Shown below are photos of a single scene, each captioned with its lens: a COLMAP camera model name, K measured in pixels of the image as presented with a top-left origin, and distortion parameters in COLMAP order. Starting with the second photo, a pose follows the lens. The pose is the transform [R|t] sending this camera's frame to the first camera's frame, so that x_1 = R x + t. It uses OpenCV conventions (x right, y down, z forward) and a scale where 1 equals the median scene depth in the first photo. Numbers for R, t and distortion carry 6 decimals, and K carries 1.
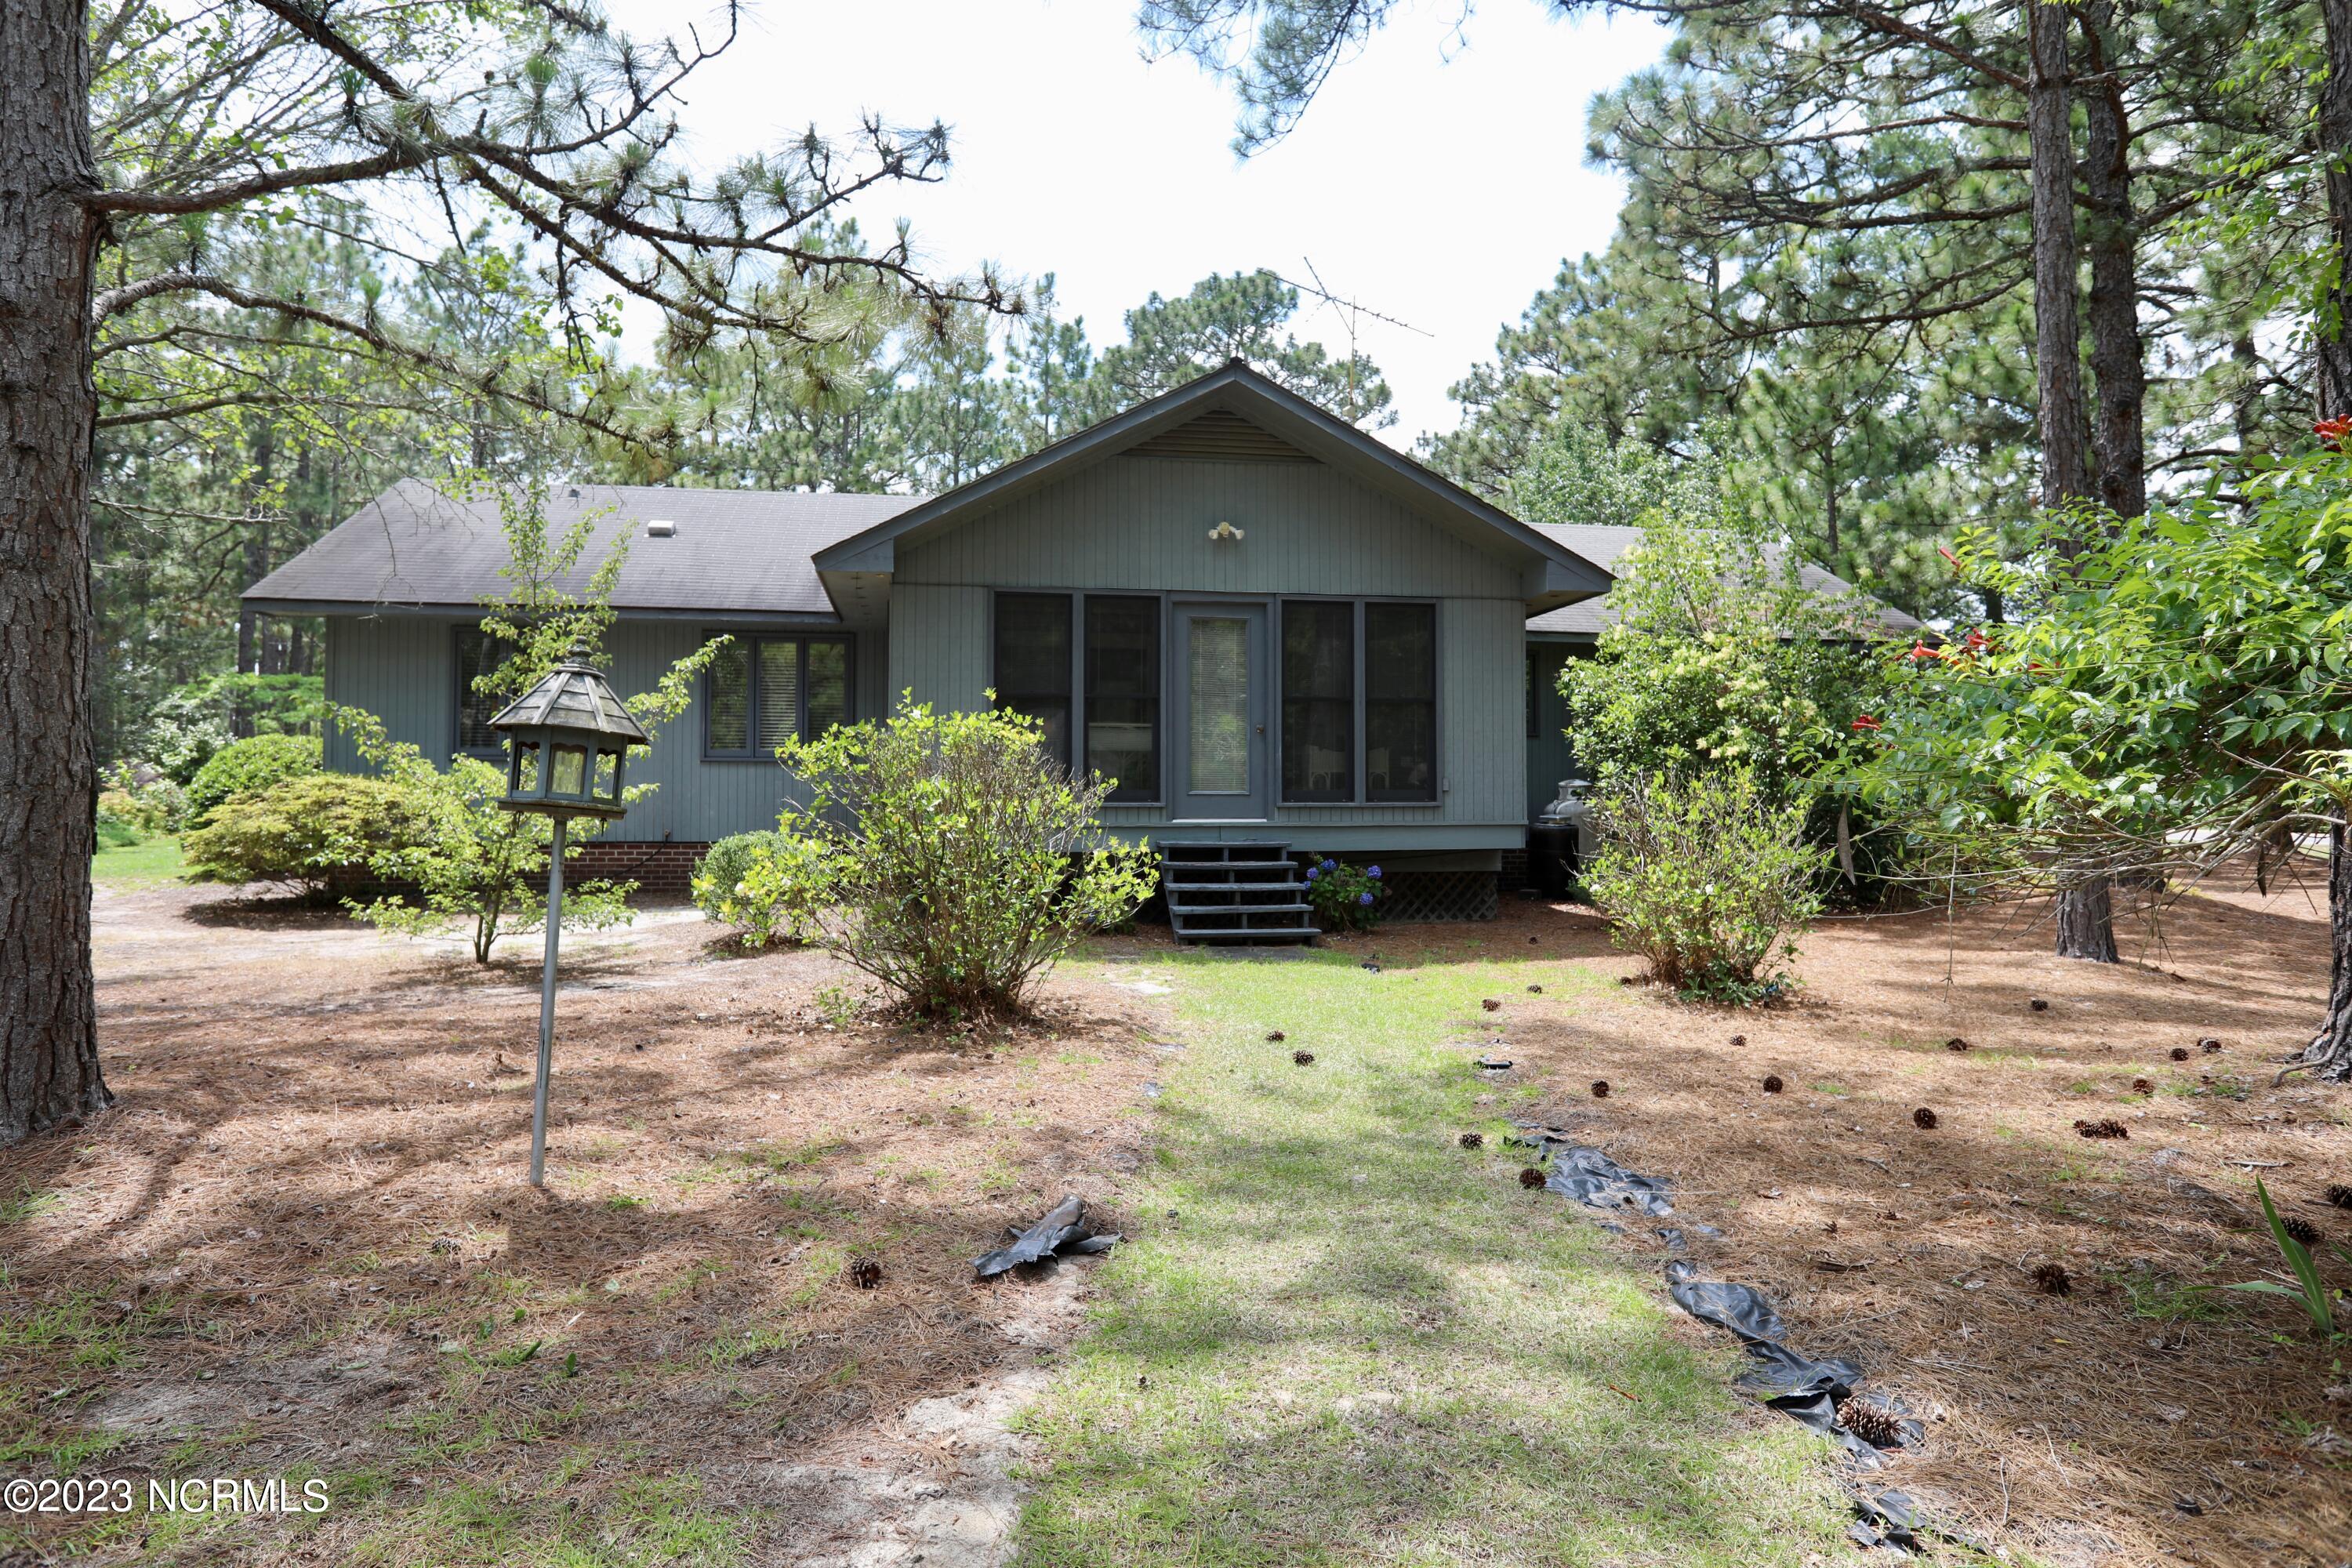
lens RADIAL K [[1398.5, 0, 1177.5], [0, 1398.5, 762.9], [0, 0, 1]] dist [-0.000857, 0.000720]
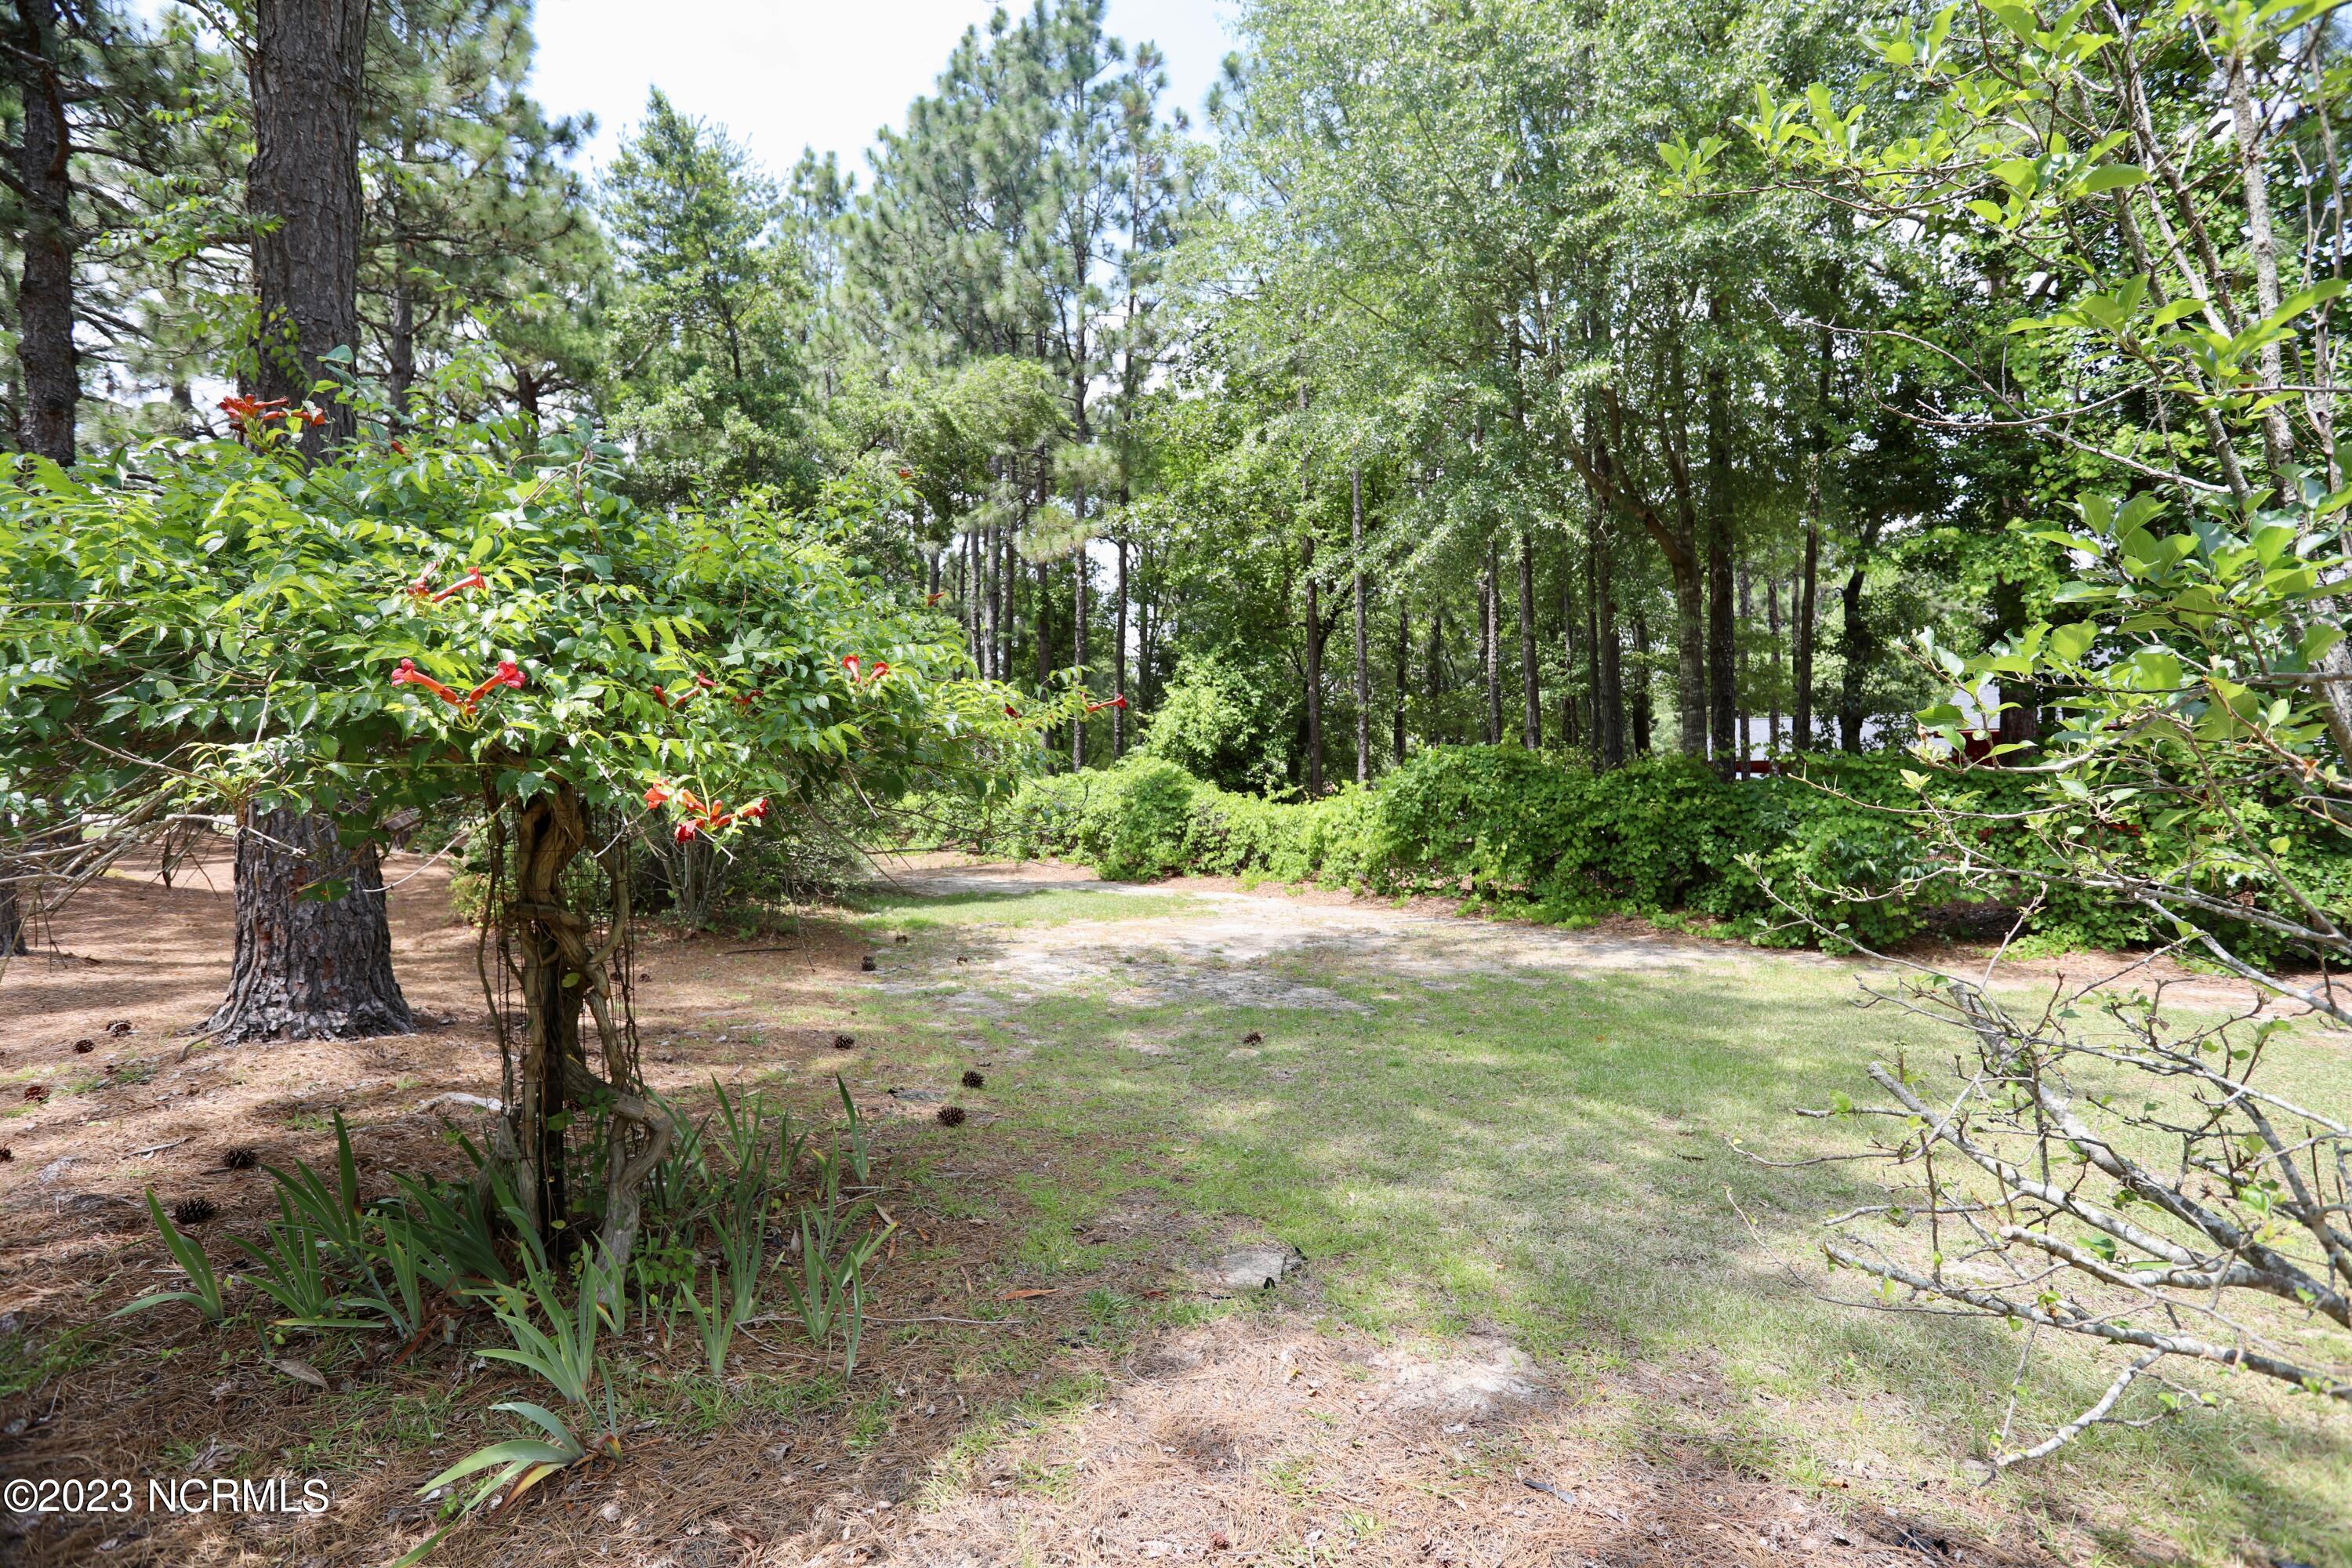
lens RADIAL K [[1148.7, 0, 1165.1], [0, 1148.7, 778.9], [0, 0, 1]] dist [-0.066724, 0.027451]
pose [[0.188006, 0.004030, 0.982160, 0.105799], [-0.023976, 0.999712, 0.000488, -0.000617], [-0.981875, -0.023640, 0.188049, 0.119876]]
